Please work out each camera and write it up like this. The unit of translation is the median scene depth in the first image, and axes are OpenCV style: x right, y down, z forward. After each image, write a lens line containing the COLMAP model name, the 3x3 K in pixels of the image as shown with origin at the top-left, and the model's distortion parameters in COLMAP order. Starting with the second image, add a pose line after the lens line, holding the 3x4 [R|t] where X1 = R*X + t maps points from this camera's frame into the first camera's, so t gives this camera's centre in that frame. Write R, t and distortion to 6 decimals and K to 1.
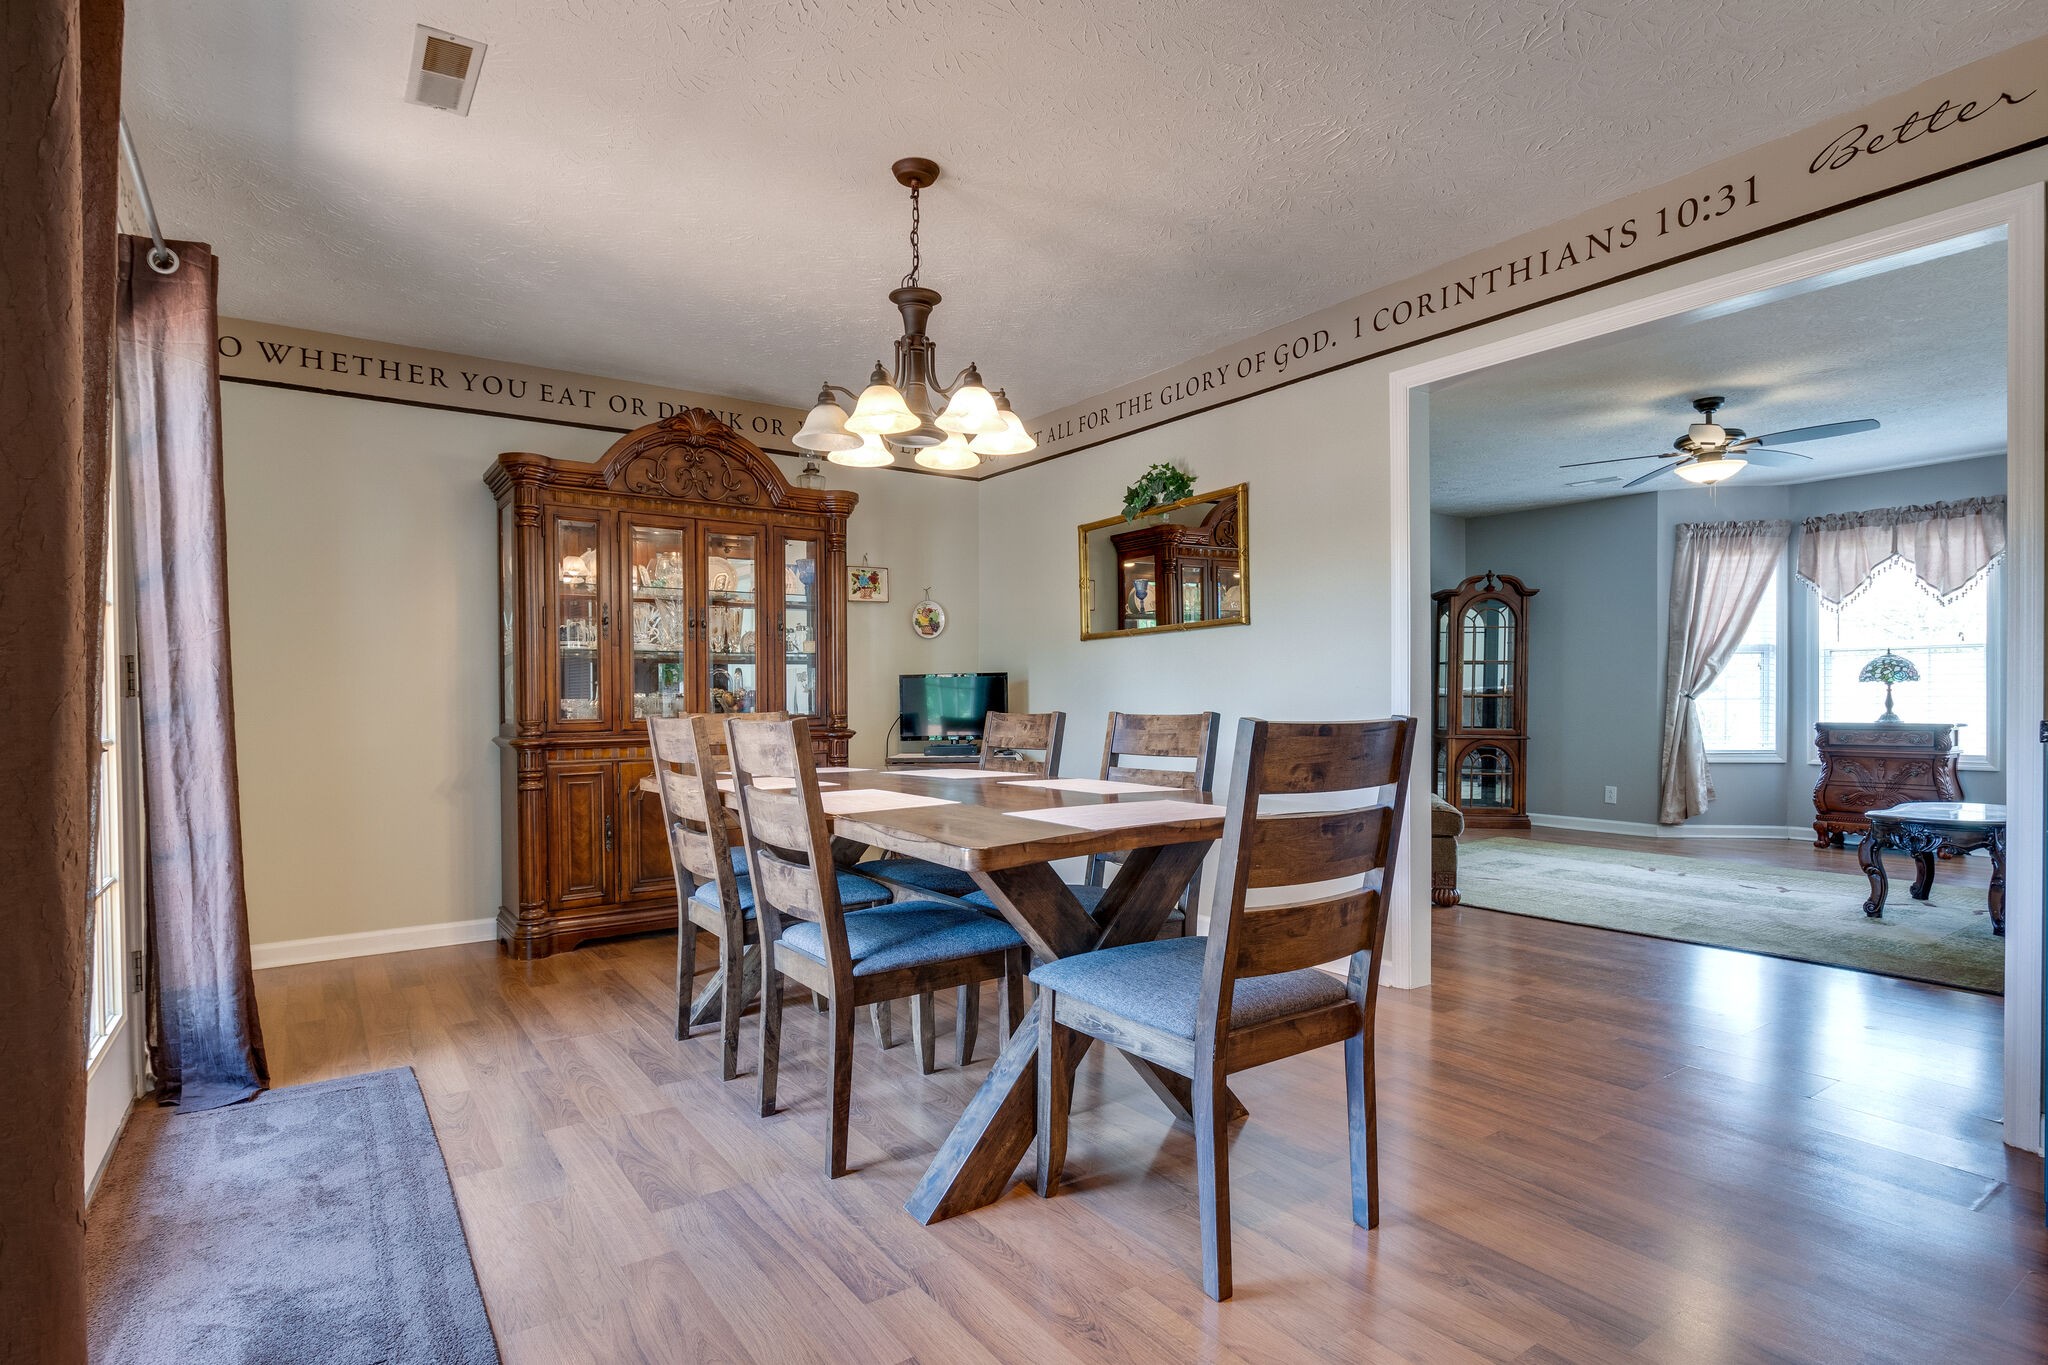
lens RADIAL K [[1041.4, 0, 1057.5], [0, 1041.4, 706.3], [0, 0, 1]] dist [0.010717, -0.001529]
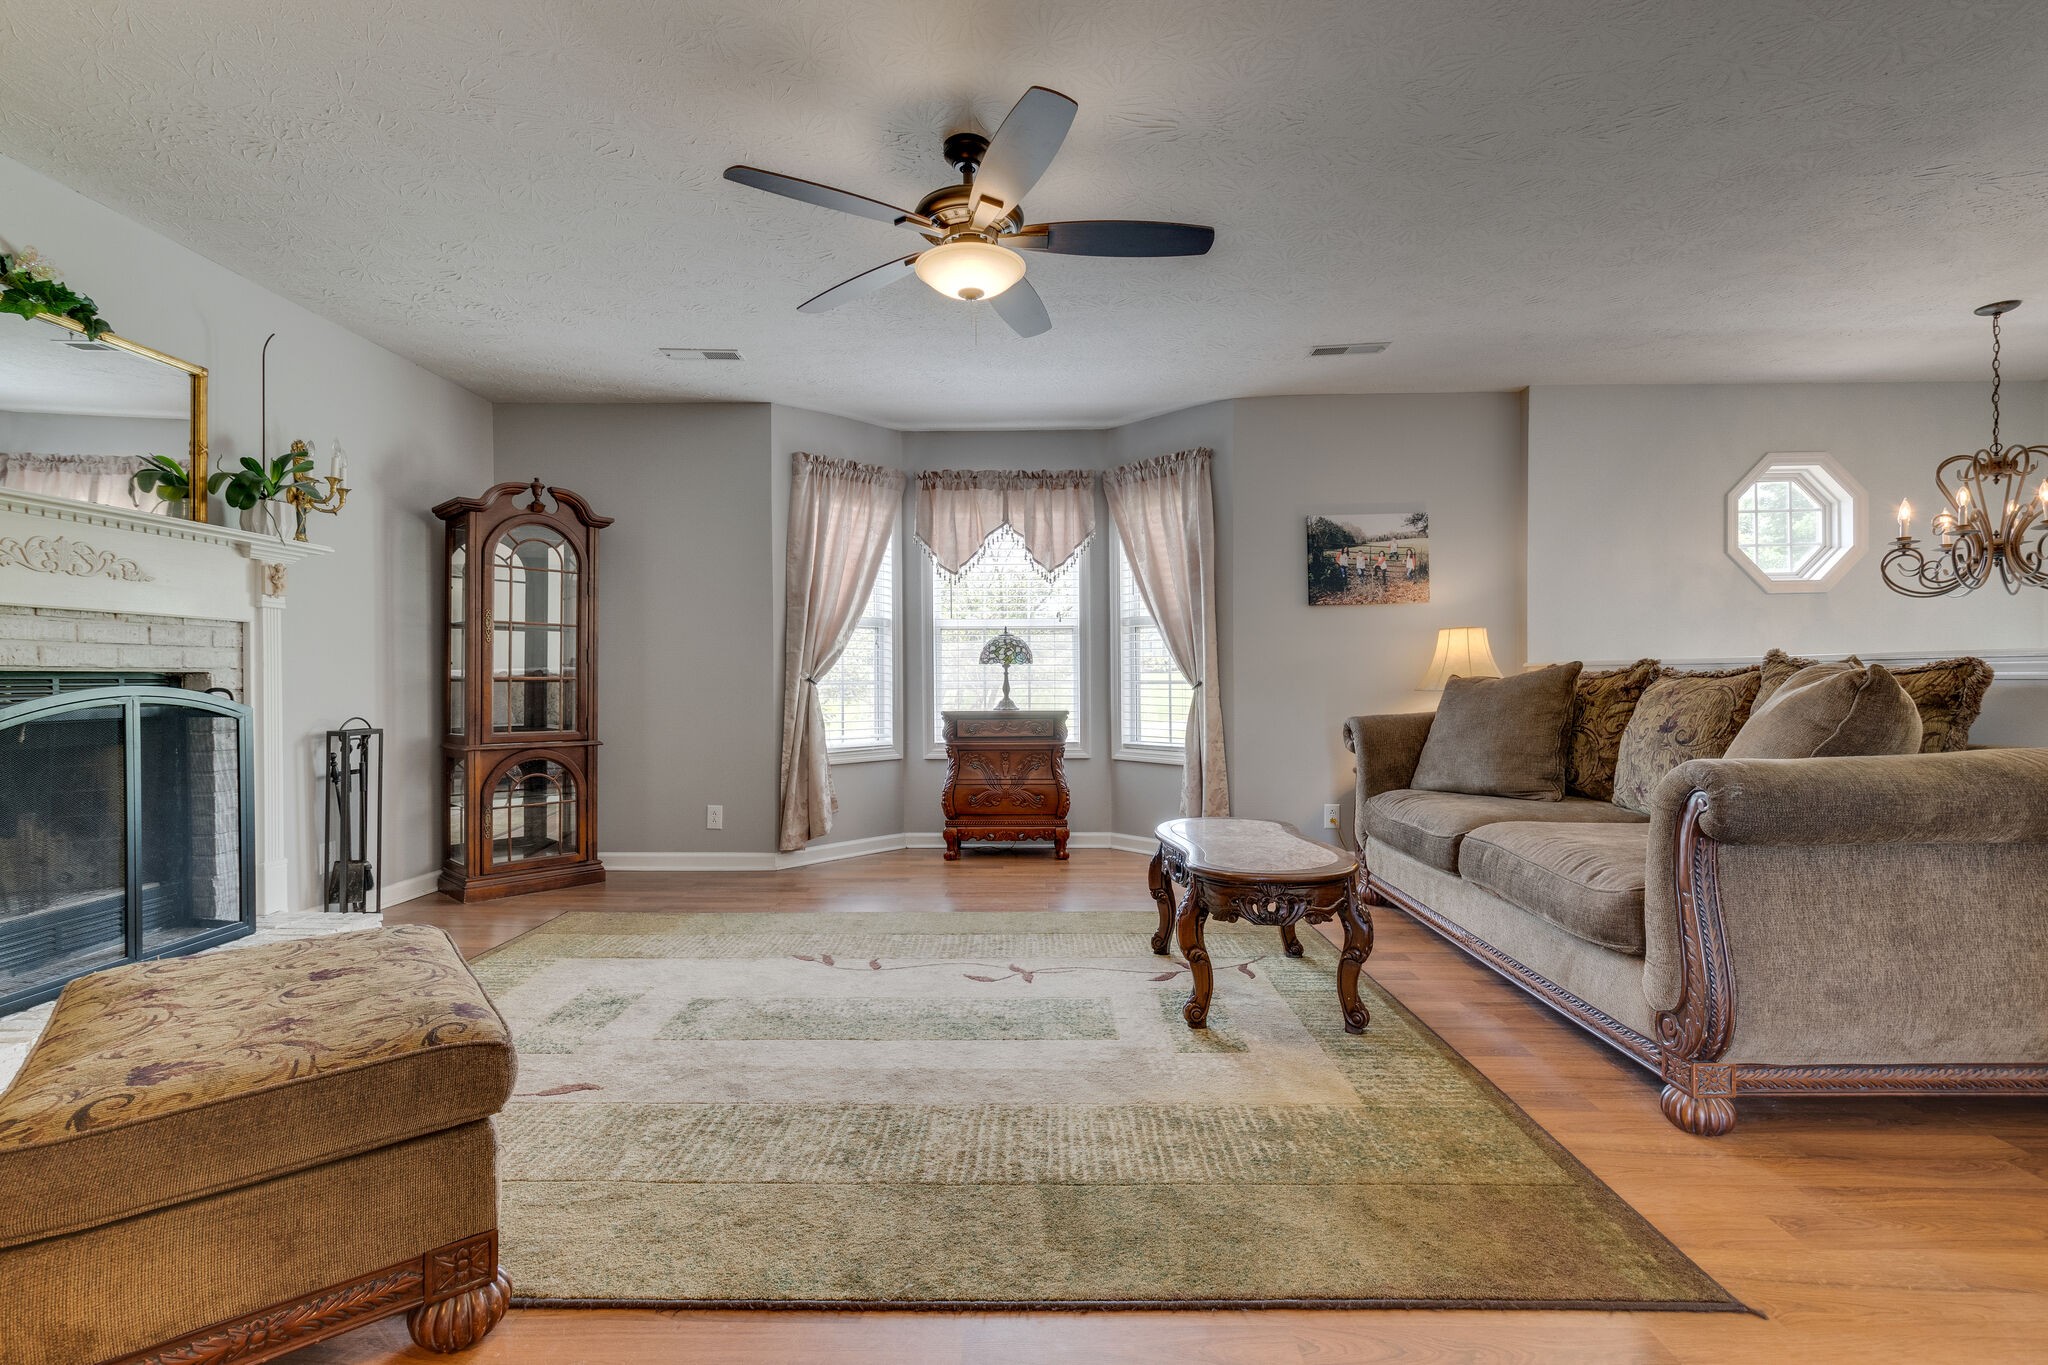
lens RADIAL K [[899.0, 0, 1017.3], [0, 899.0, 700.8], [0, 0, 1]] dist [-0.006296, -0.000011]
pose [[0.616427, -0.014057, 0.787287, 0.181409], [0.006254, 0.999897, 0.012956, -0.002065], [-0.787387, -0.003063, 0.616451, 0.479762]]
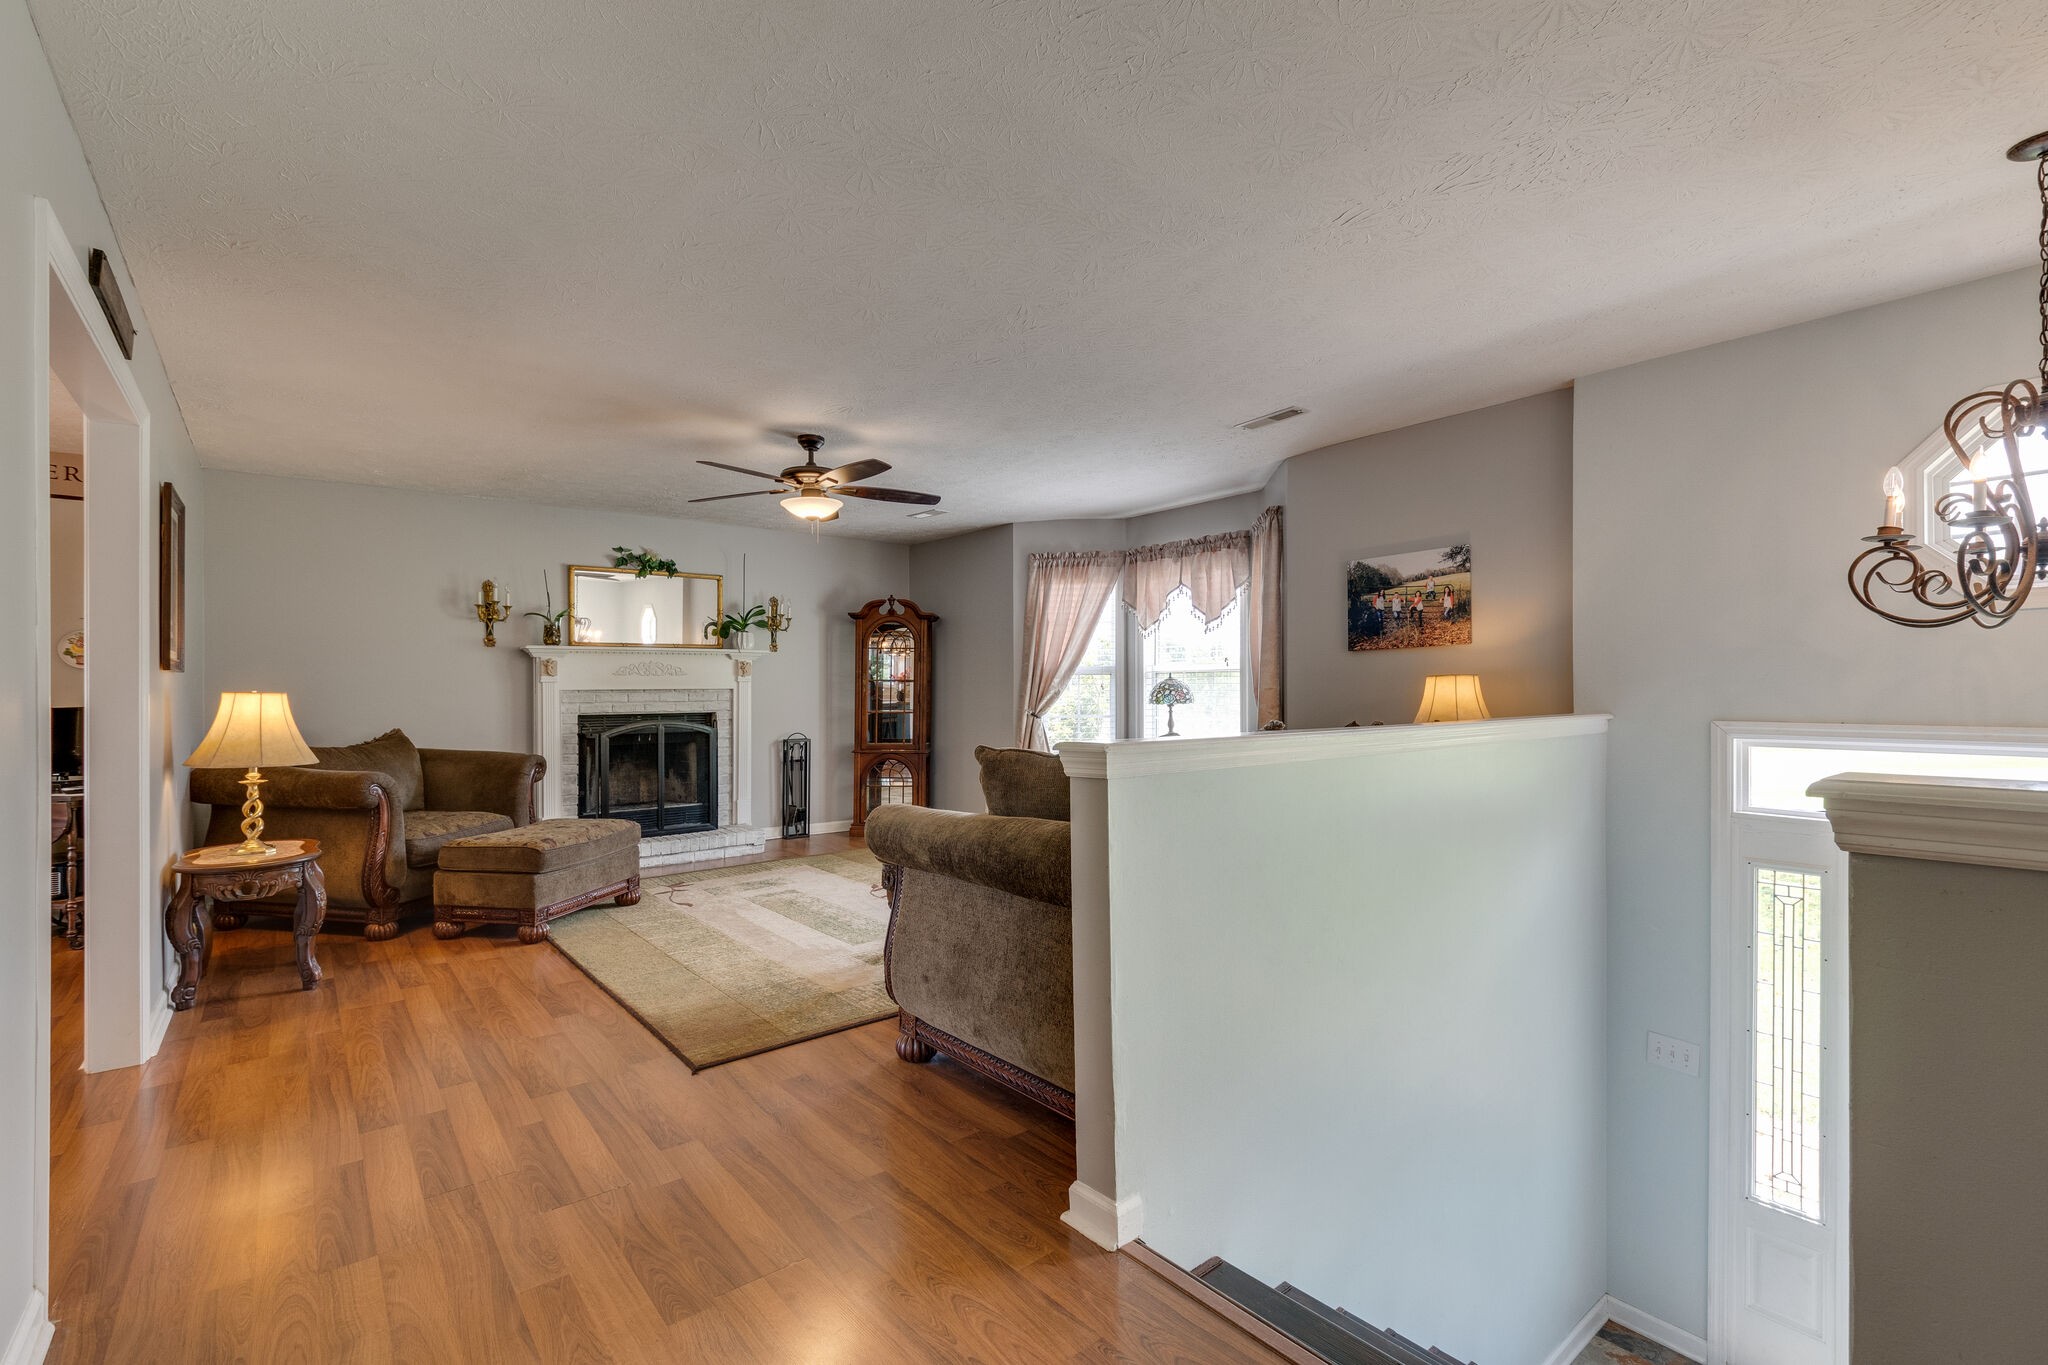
lens RADIAL K [[899.0, 0, 1017.7], [0, 899.0, 696.6], [0, 0, 1]] dist [-0.006296, -0.000011]
pose [[0.999004, -0.000643, 0.044611, 0.549272], [0.000719, 0.999998, -0.001699, -0.026864], [-0.044610, 0.001730, 0.999003, 0.082506]]
